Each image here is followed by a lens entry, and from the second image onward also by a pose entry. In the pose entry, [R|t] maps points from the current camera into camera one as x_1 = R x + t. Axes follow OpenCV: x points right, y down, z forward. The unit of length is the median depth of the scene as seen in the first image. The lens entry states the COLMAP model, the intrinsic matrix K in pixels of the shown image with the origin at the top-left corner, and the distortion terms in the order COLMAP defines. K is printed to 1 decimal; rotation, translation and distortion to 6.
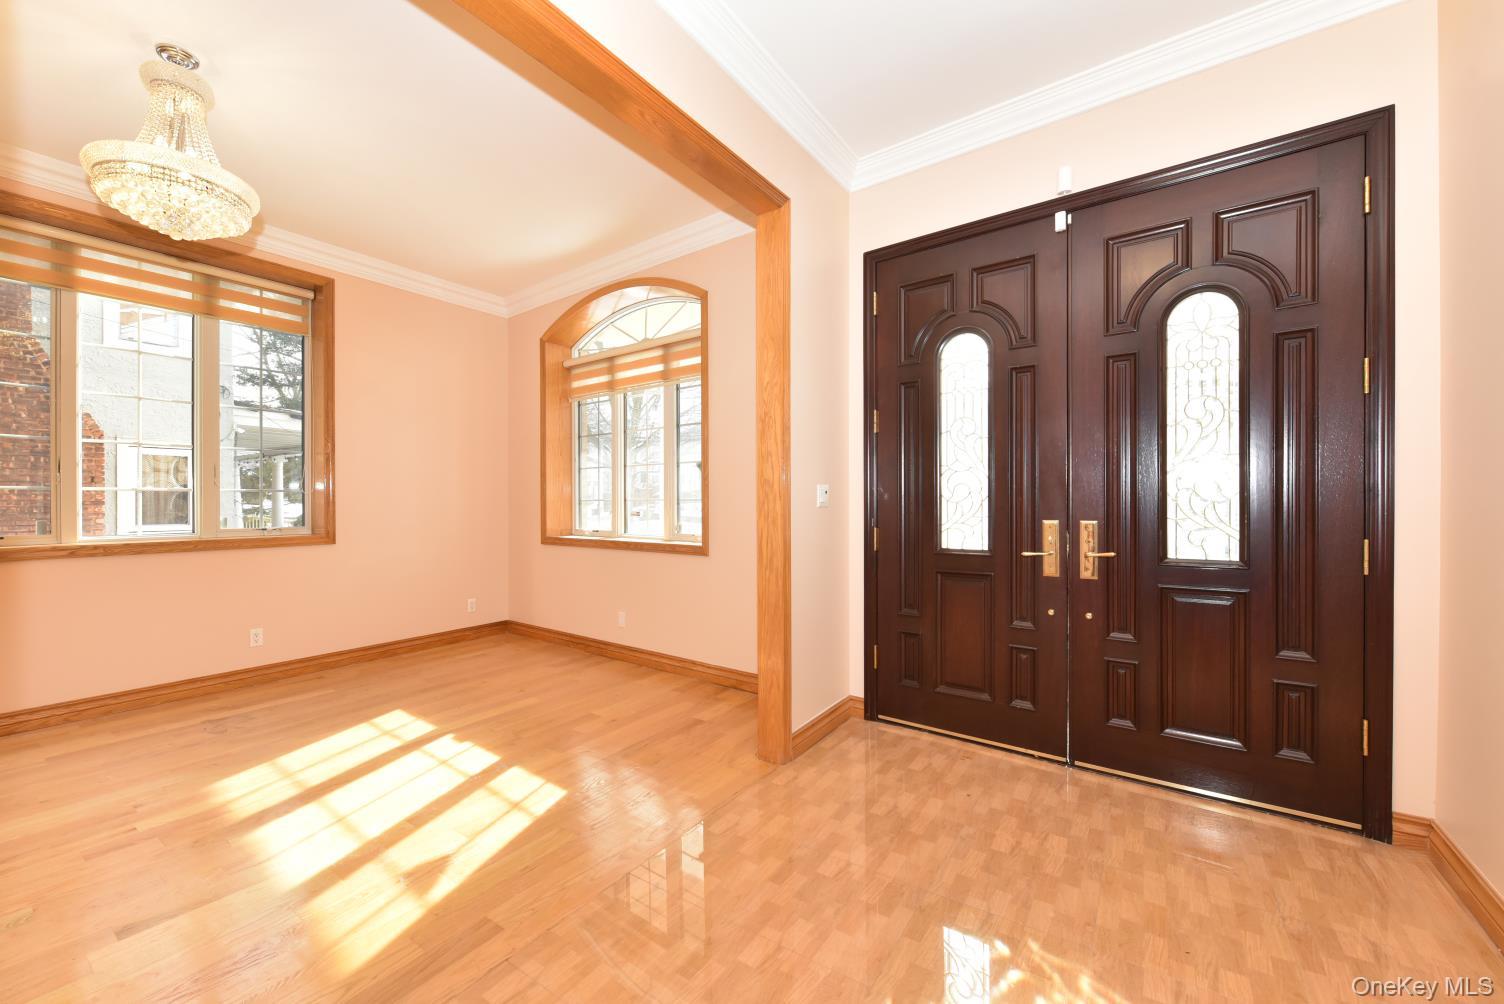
lens RADIAL K [[599.6, 0, 734.8], [0, 599.6, 496.5], [0, 0, 1]] dist [0.002350, -0.004690]
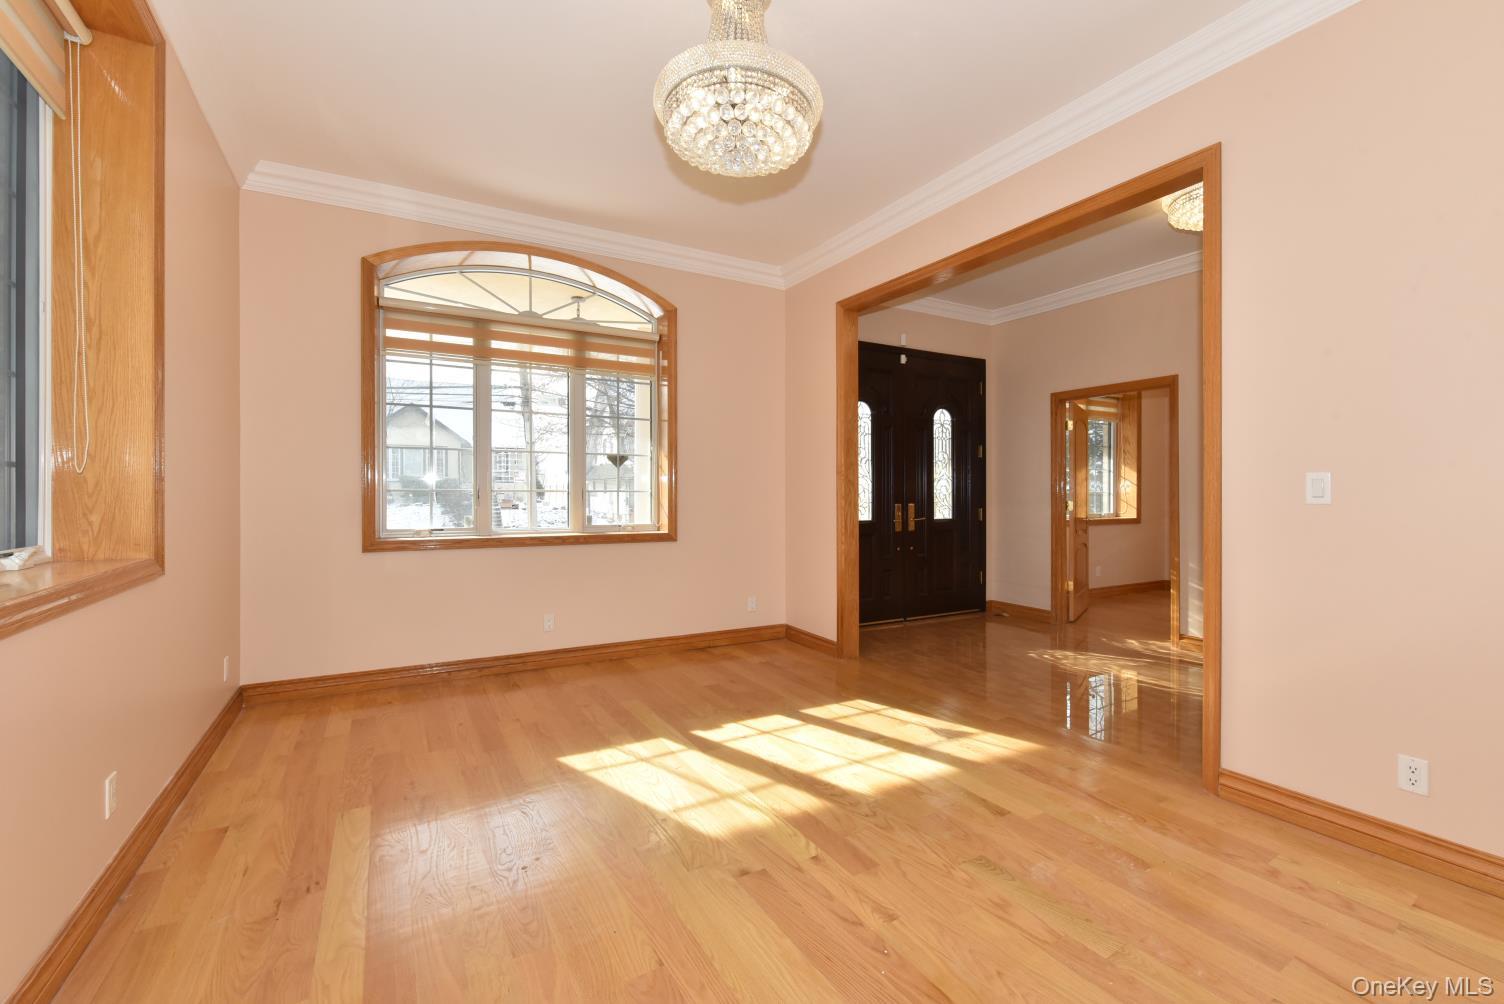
lens RADIAL K [[624.1, 0, 739.4], [0, 624.1, 490.4], [0, 0, 1]] dist [0.000715, -0.000059]
pose [[0.416661, 0.009283, 0.909015, -1.006316], [-0.011055, 0.999926, -0.005145, 0.006659], [-0.908995, -0.007905, 0.416732, 0.376097]]
